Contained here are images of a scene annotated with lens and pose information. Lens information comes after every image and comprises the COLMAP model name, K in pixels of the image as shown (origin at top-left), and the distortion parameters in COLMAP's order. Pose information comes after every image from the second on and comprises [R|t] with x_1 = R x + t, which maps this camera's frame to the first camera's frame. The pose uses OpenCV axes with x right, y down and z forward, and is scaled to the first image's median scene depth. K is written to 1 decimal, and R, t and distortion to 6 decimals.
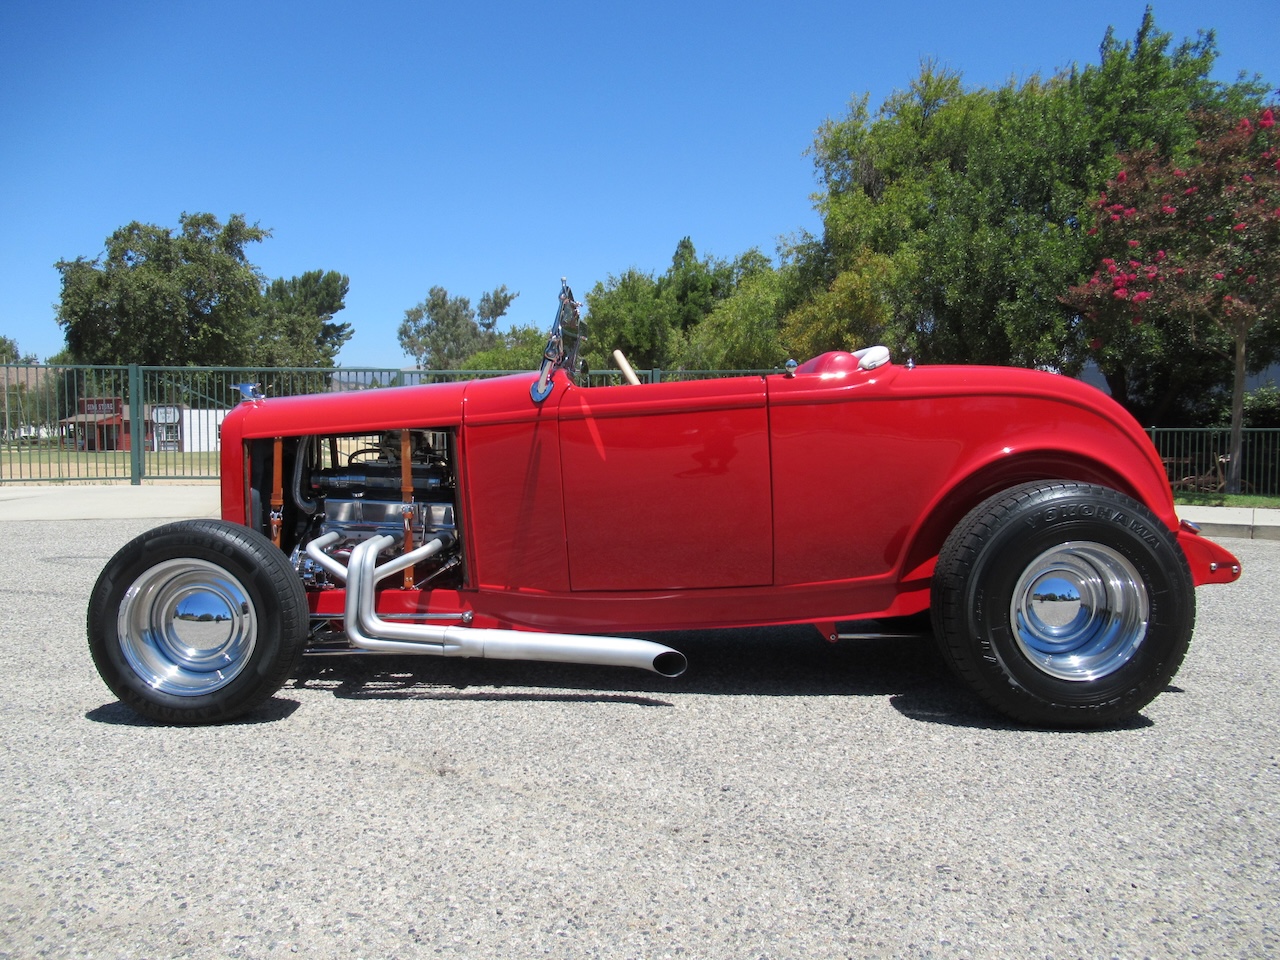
lens RADIAL K [[944.0, 0, 640.4], [0, 944.0, 475.1], [0, 0, 1]] dist [-0.014488, 0.008103]
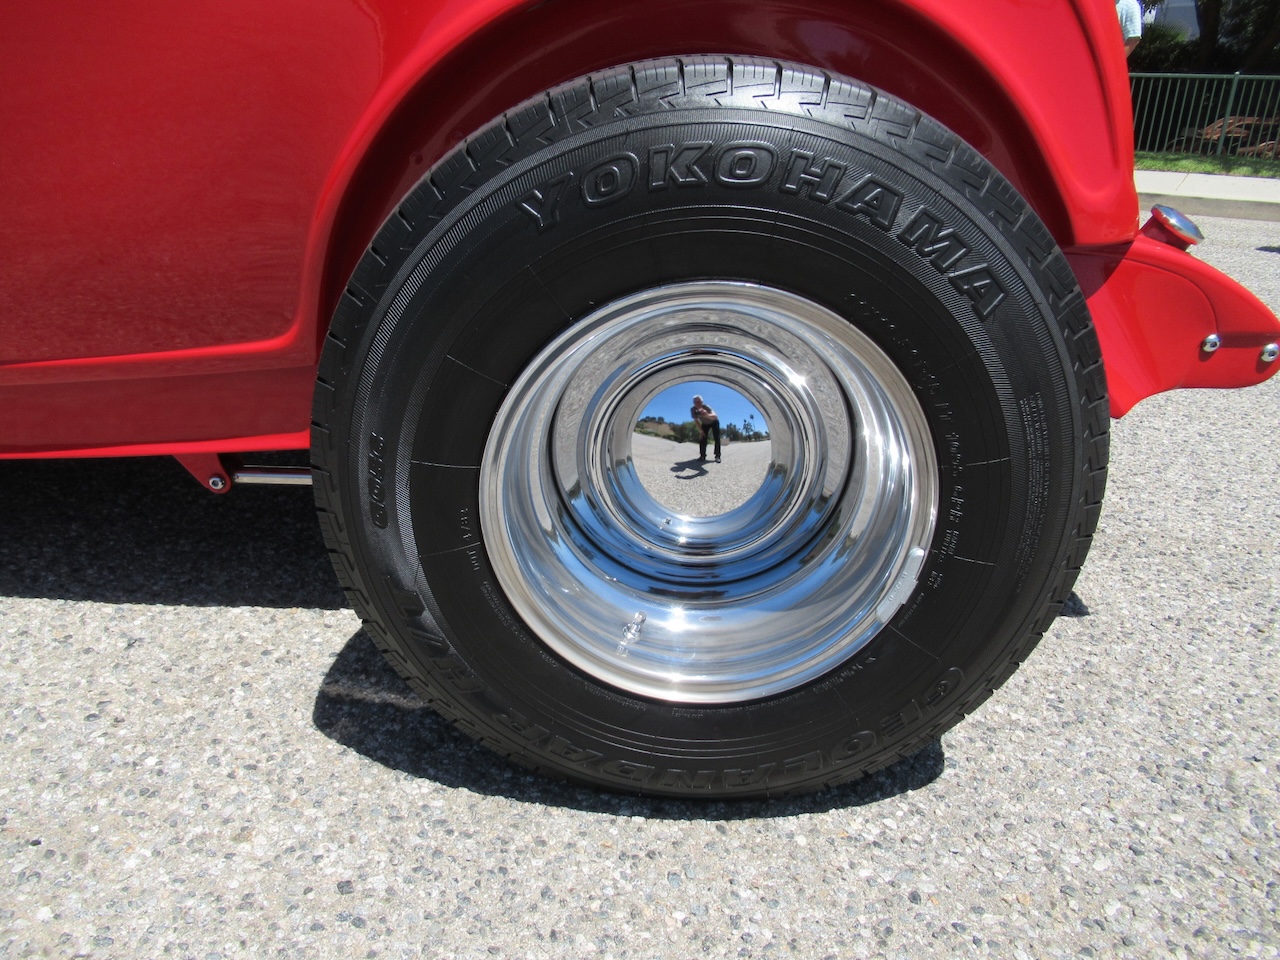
lens RADIAL K [[944.0, 0, 648.1], [0, 944.0, 479.0], [0, 0, 1]] dist [-0.014488, 0.008103]
pose [[0.999174, 0.034114, -0.022066, 0.410919], [-0.024296, 0.937008, 0.348461, 0.025972], [0.032564, -0.347637, 0.937063, 0.648222]]
